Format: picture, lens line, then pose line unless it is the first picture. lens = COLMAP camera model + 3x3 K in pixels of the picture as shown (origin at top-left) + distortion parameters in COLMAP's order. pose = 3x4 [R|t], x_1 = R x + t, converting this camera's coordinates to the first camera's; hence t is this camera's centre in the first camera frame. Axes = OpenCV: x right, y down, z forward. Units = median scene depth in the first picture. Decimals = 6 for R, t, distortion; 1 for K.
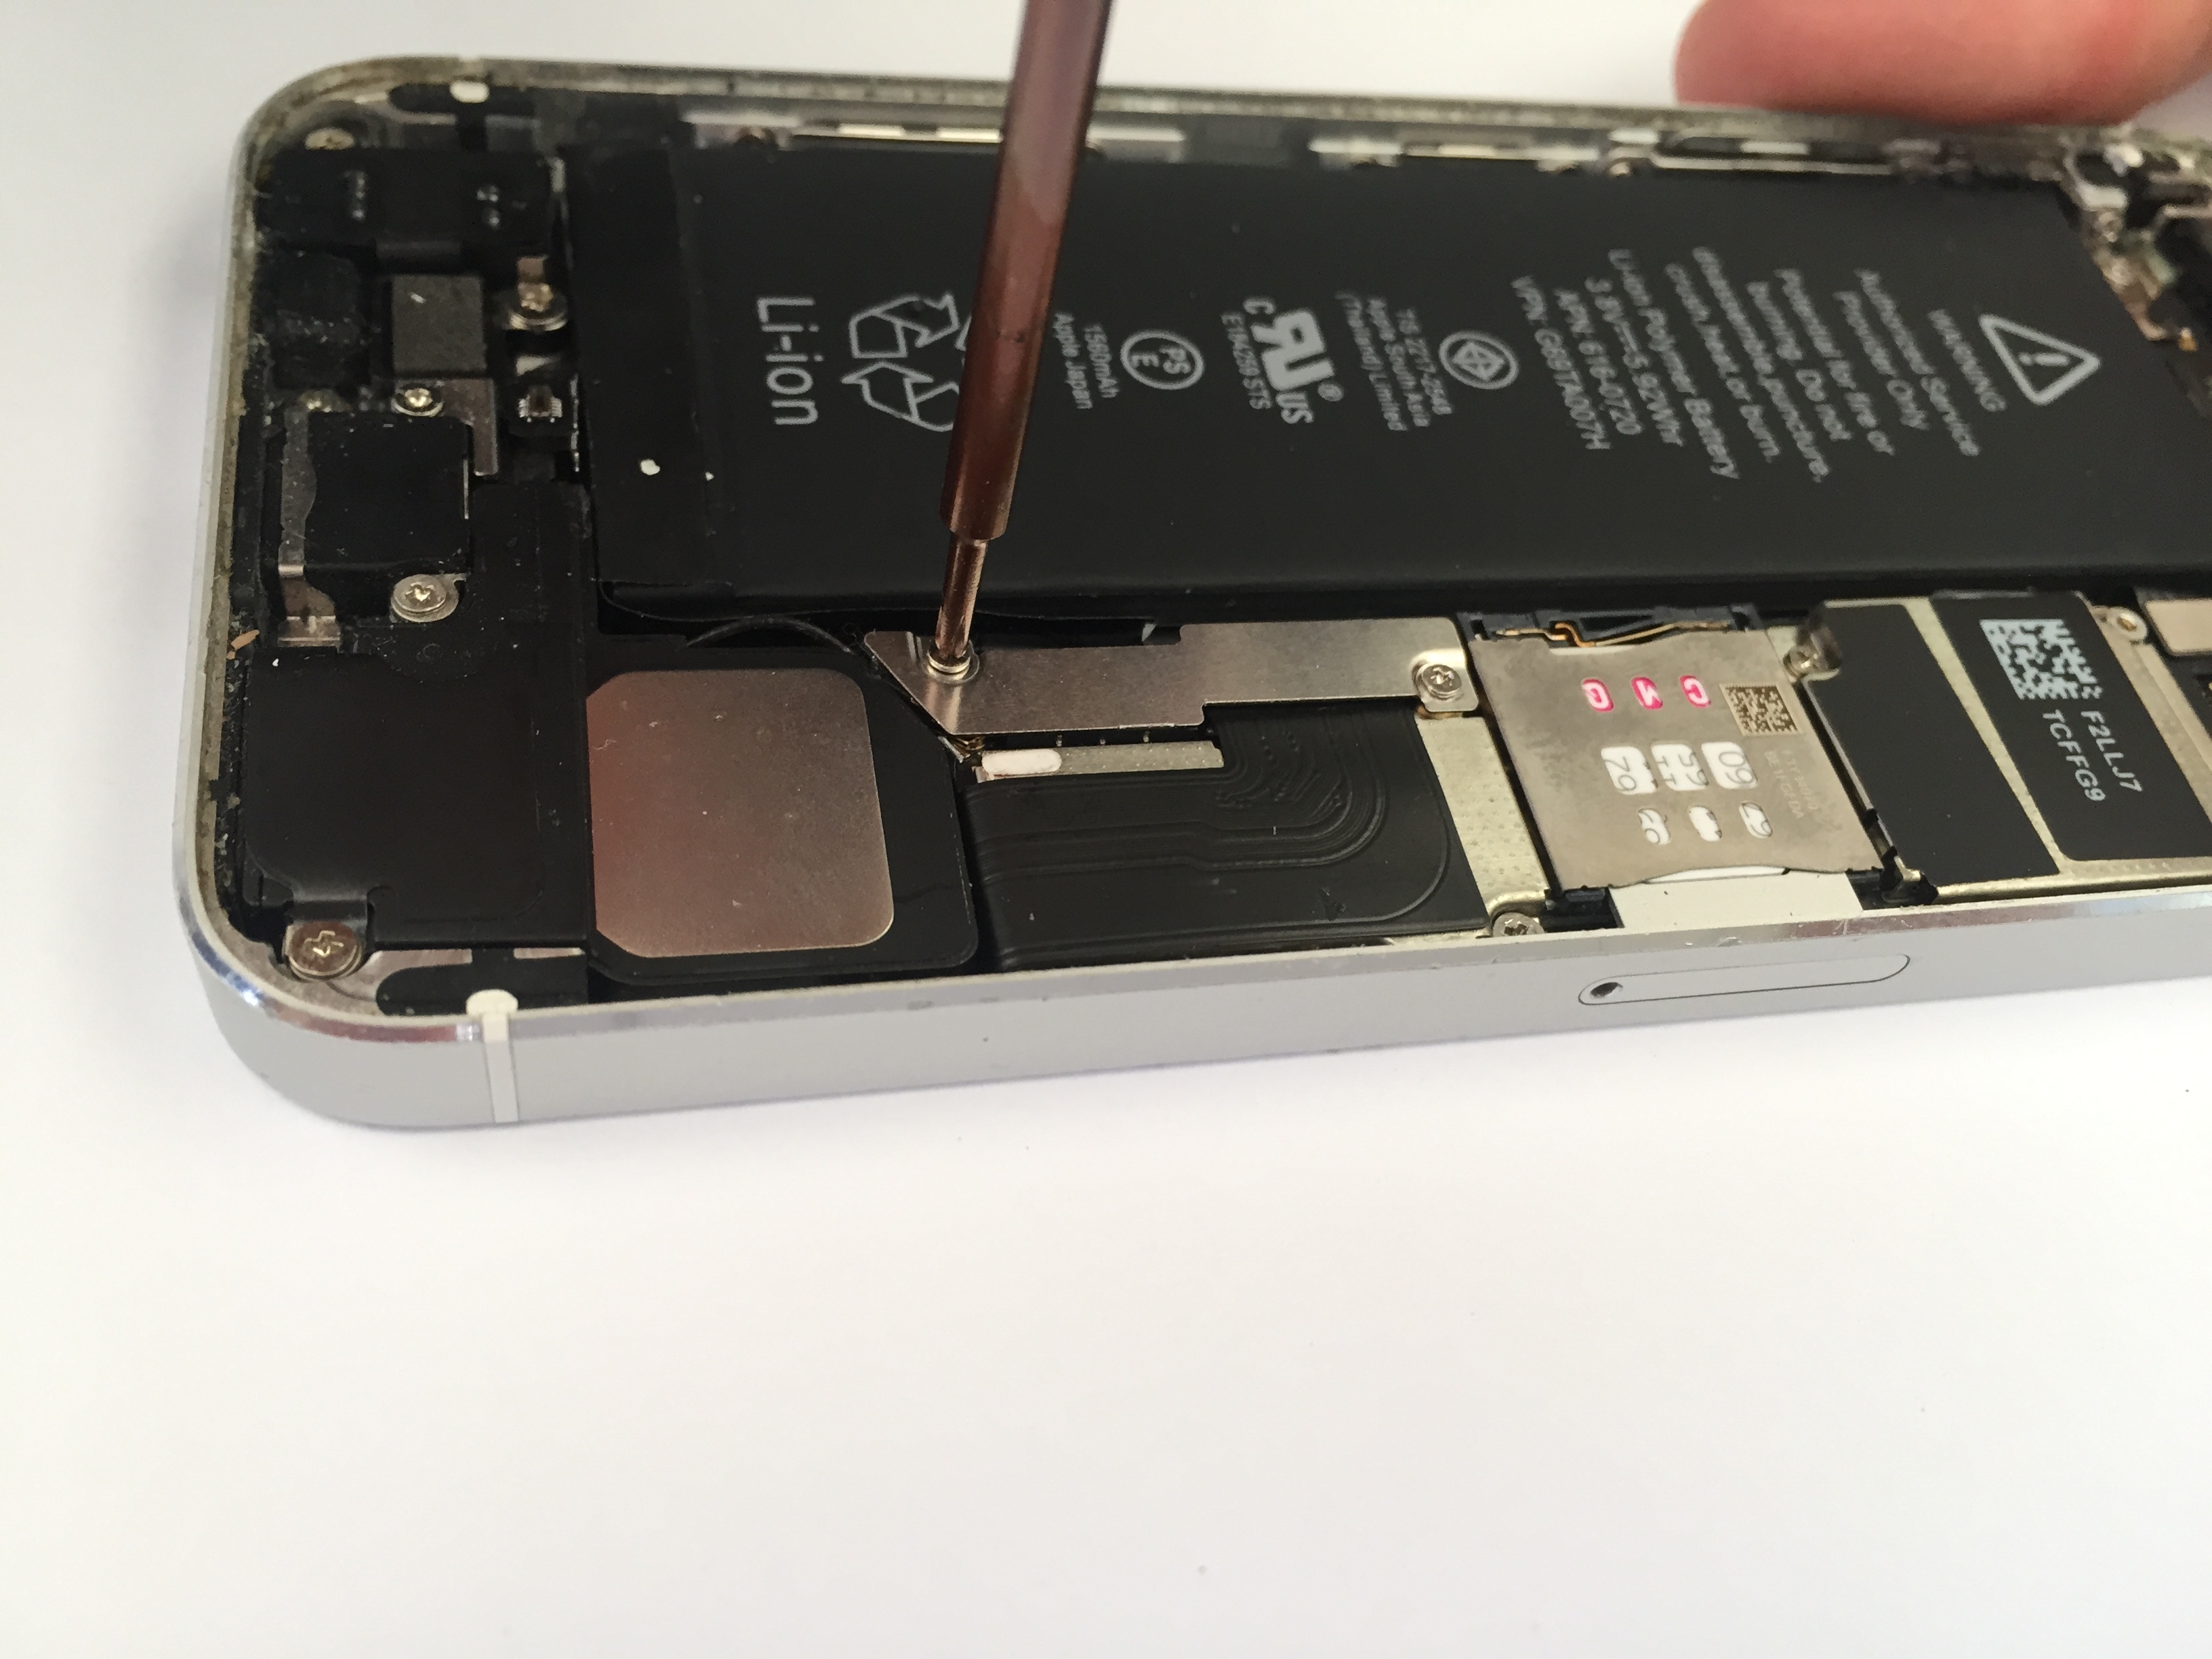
lens RADIAL K [[2032.6, 0, 1106.0], [0, 2032.6, 829.5], [0, 0, 1]] dist [0.056247, -0.170792]
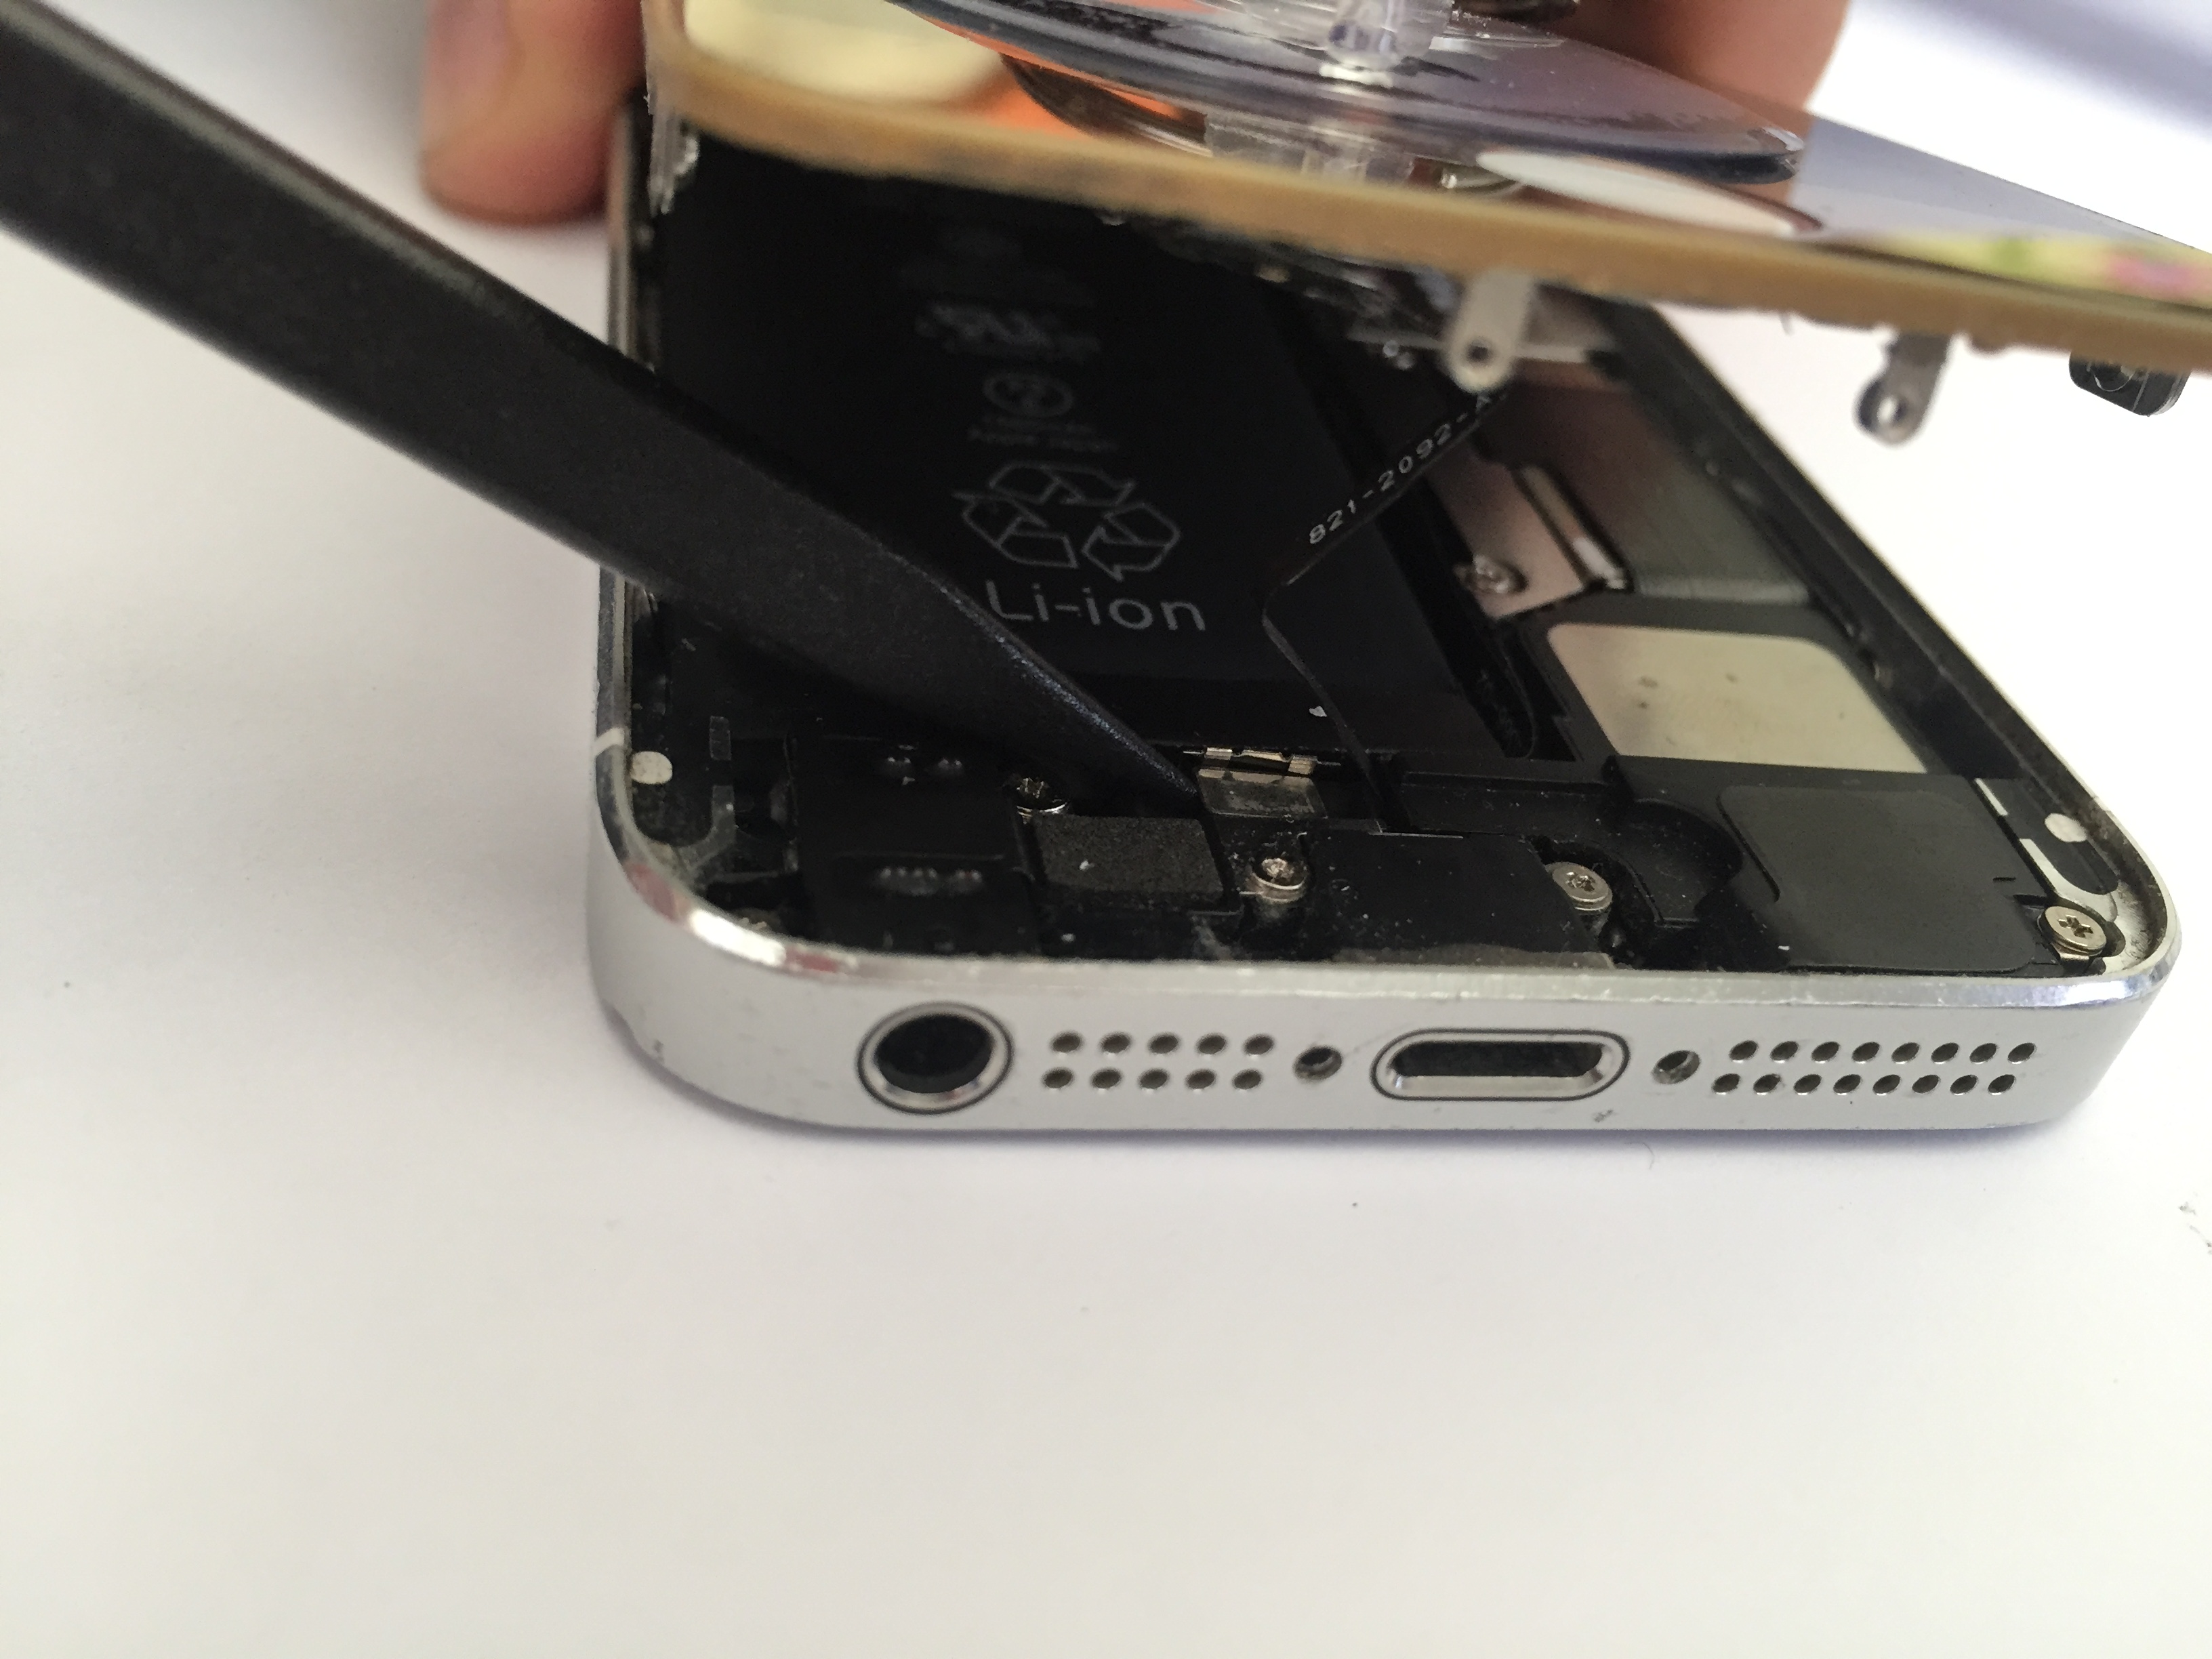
lens RADIAL K [[2032.6, 0, 1106.0], [0, 2032.6, 829.5], [0, 0, 1]] dist [0.056247, -0.170792]
pose [[0.049007, -0.730208, 0.681465, -0.773944], [0.681099, 0.523474, 0.511936, -0.593578], [-0.730549, 0.439057, 0.522998, 0.578911]]
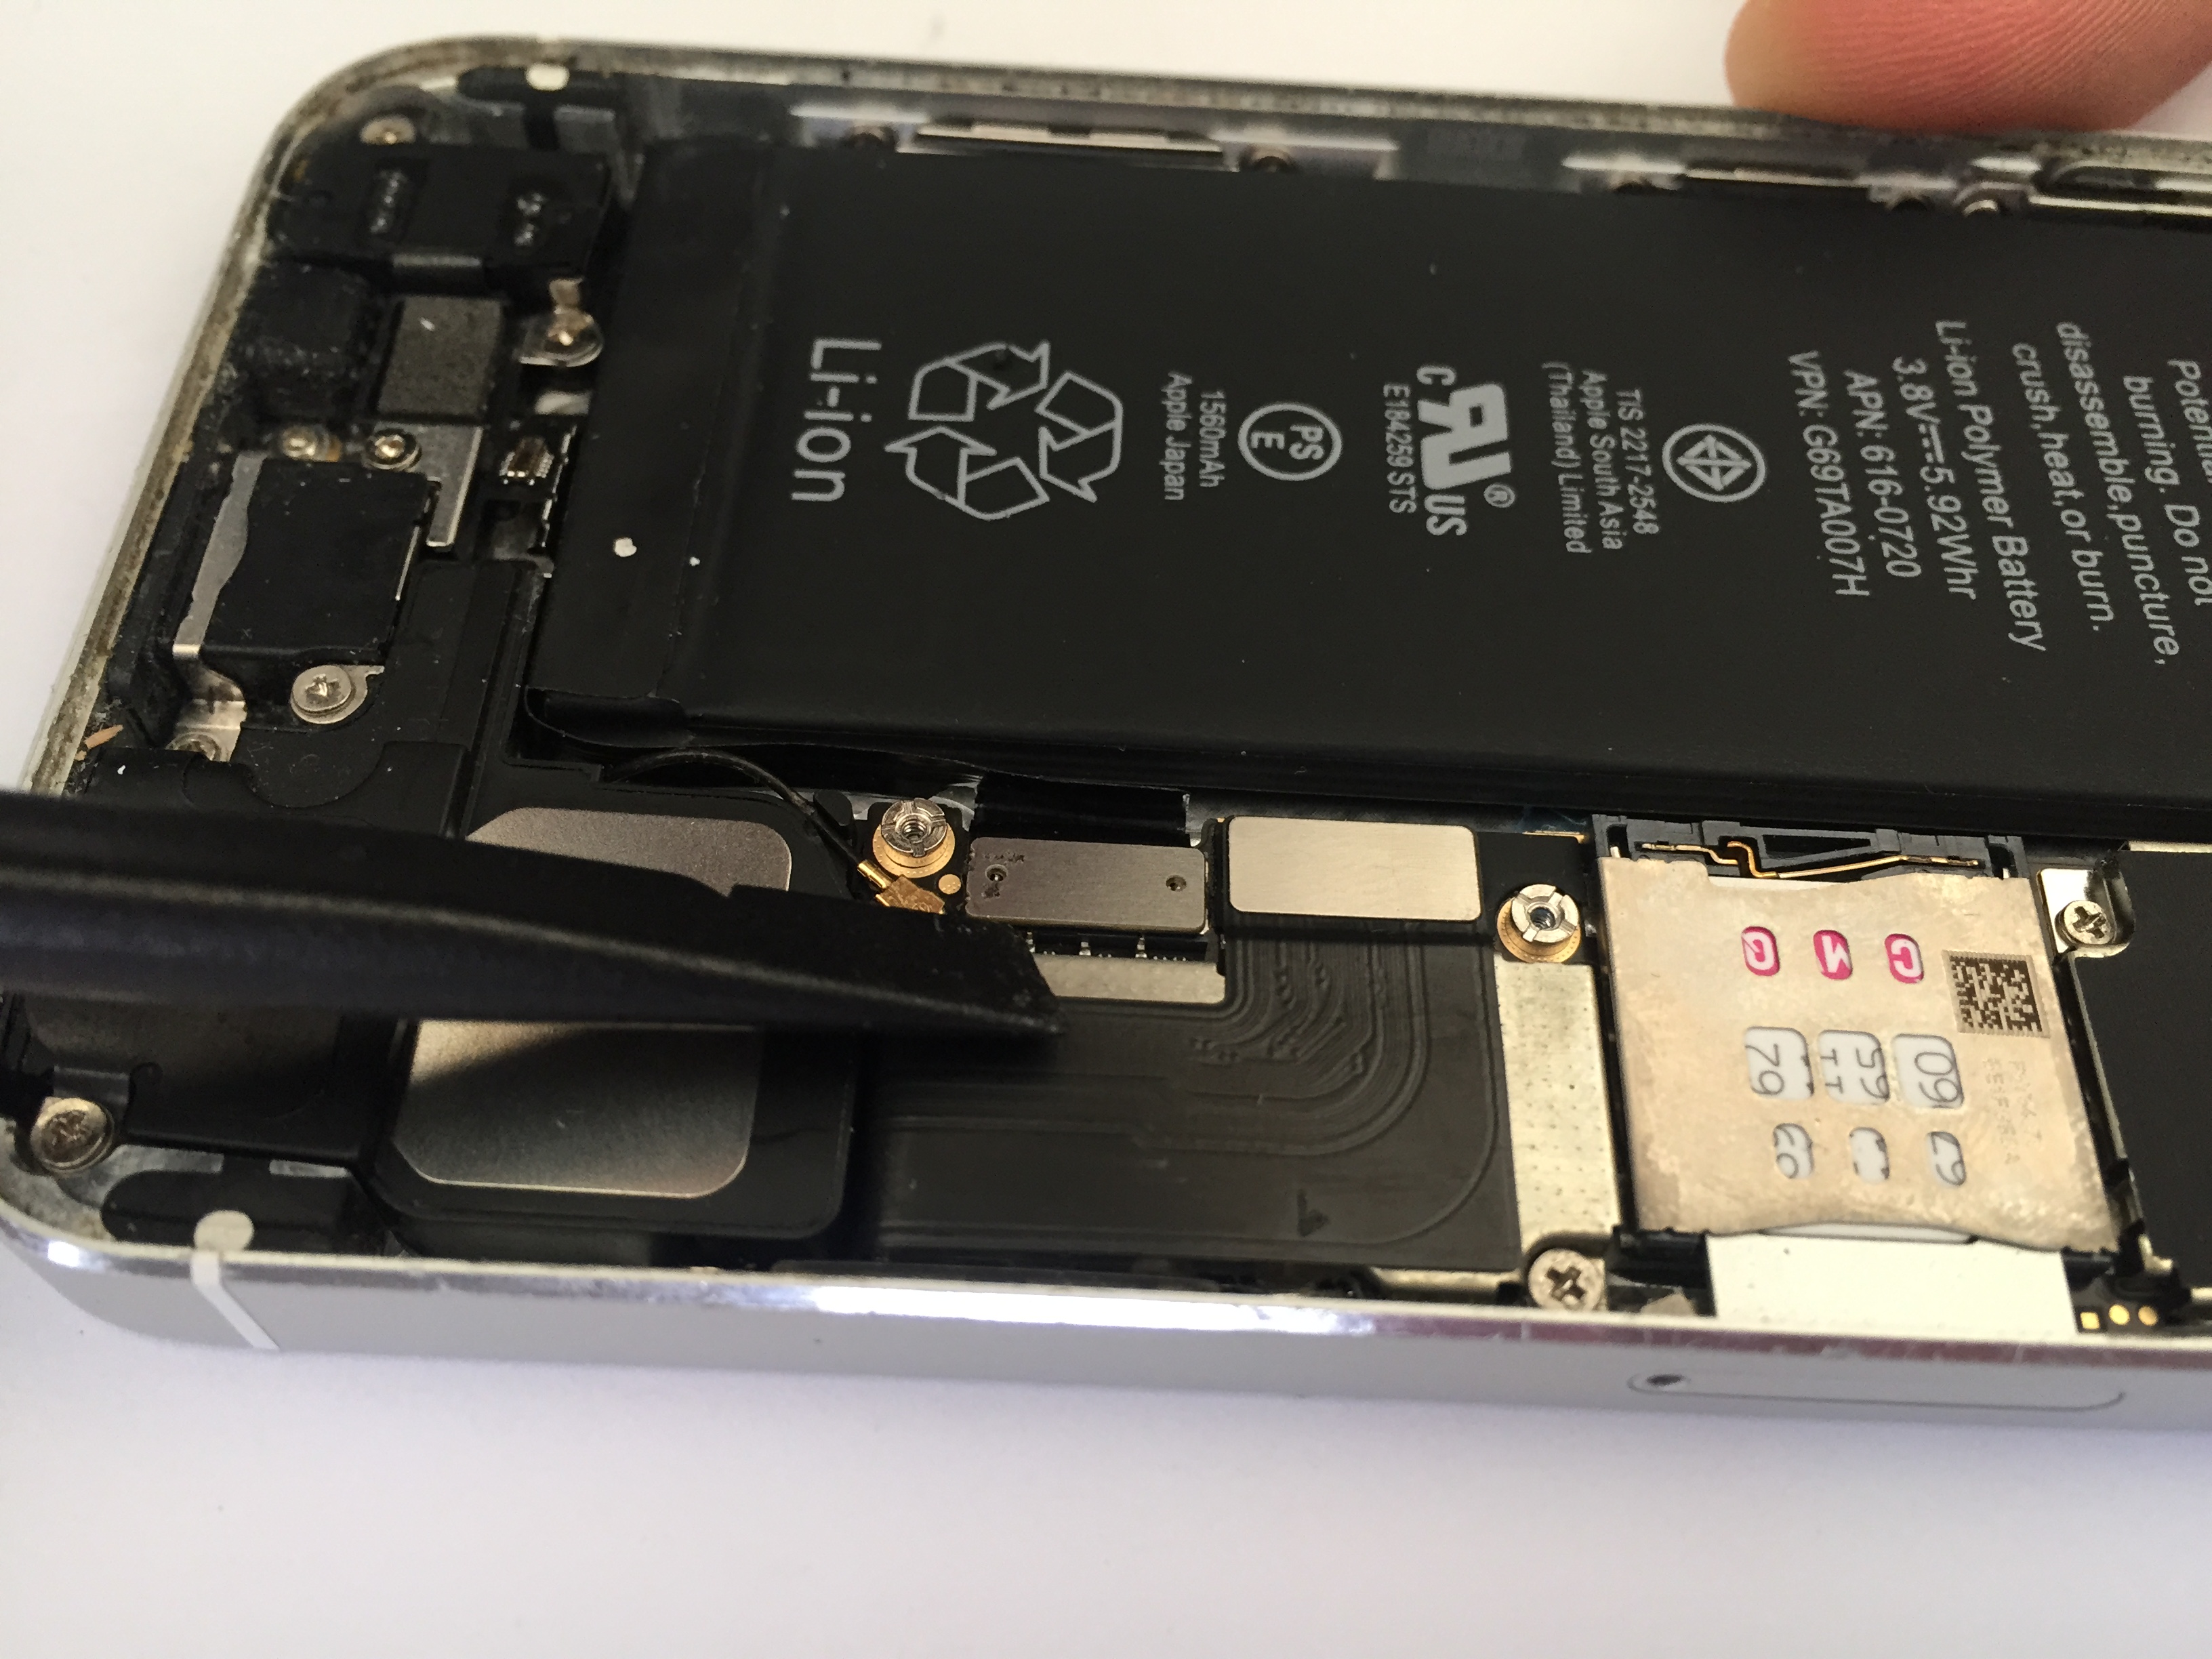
lens RADIAL K [[2062.9, 0, 1091.0], [0, 2062.9, 813.4], [0, 0, 1]] dist [0.051546, -0.185915]
pose [[0.964702, 0.116142, -0.236350, 0.164970], [-0.105711, 0.992797, 0.056380, -0.123950], [0.241195, -0.029405, 0.970031, 0.185708]]
